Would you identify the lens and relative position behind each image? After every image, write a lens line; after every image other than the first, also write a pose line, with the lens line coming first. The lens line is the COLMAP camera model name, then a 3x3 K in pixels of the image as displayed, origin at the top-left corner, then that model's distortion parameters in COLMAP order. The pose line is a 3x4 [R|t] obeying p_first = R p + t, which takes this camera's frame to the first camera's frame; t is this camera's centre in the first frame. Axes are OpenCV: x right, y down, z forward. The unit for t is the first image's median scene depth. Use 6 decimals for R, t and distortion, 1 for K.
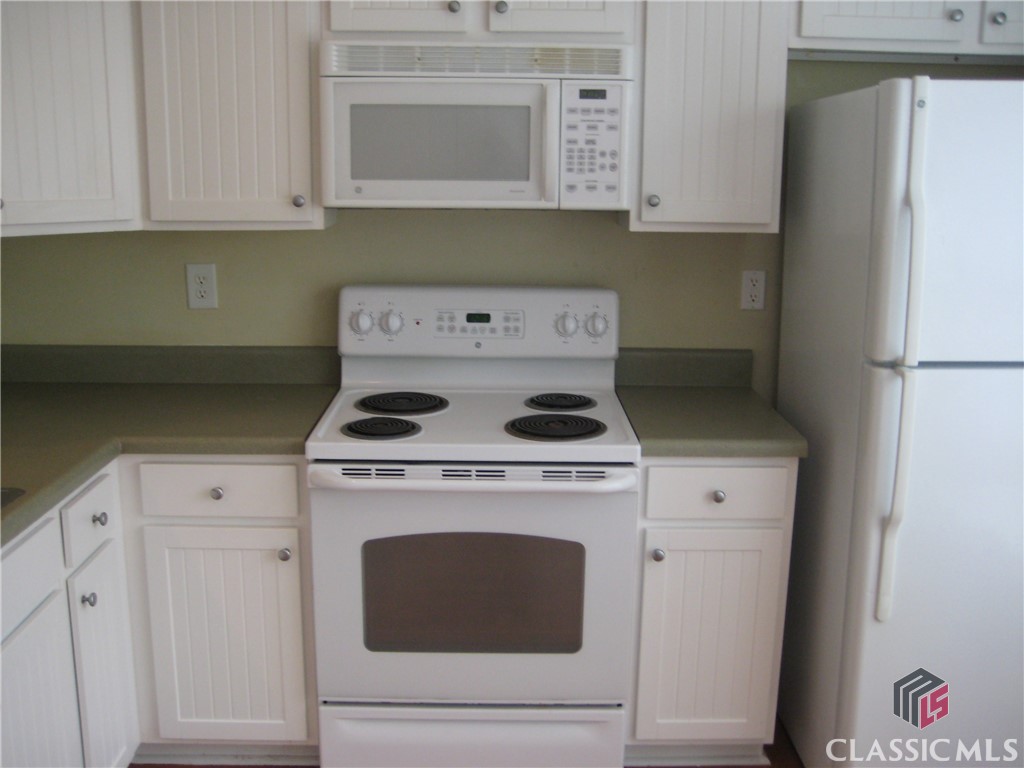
lens RADIAL K [[1161.5, 0, 512.0], [0, 1161.5, 384.0], [0, 0, 1]] dist [-0.214768, 0.723759]
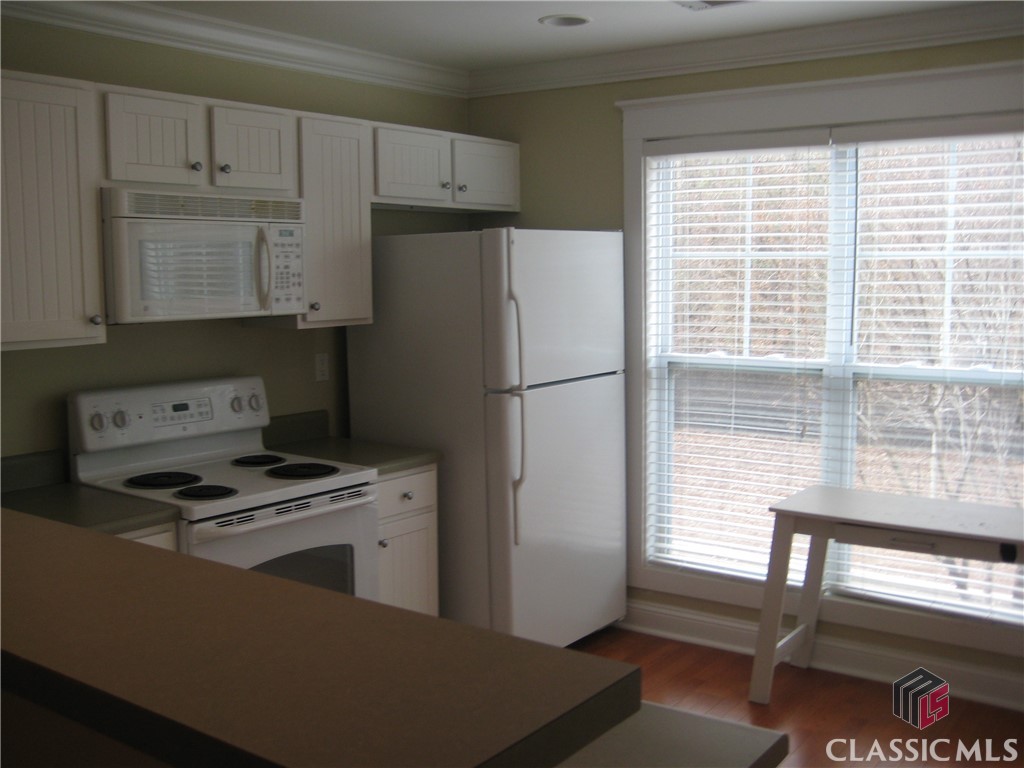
lens RADIAL K [[1161.5, 0, 512.0], [0, 1161.5, 384.0], [0, 0, 1]] dist [-0.214768, 0.723759]
pose [[0.591407, -0.096579, 0.800569, -0.903369], [0.173676, 0.984757, -0.009501, -0.008537], [-0.787448, 0.144659, 0.599165, -0.036708]]
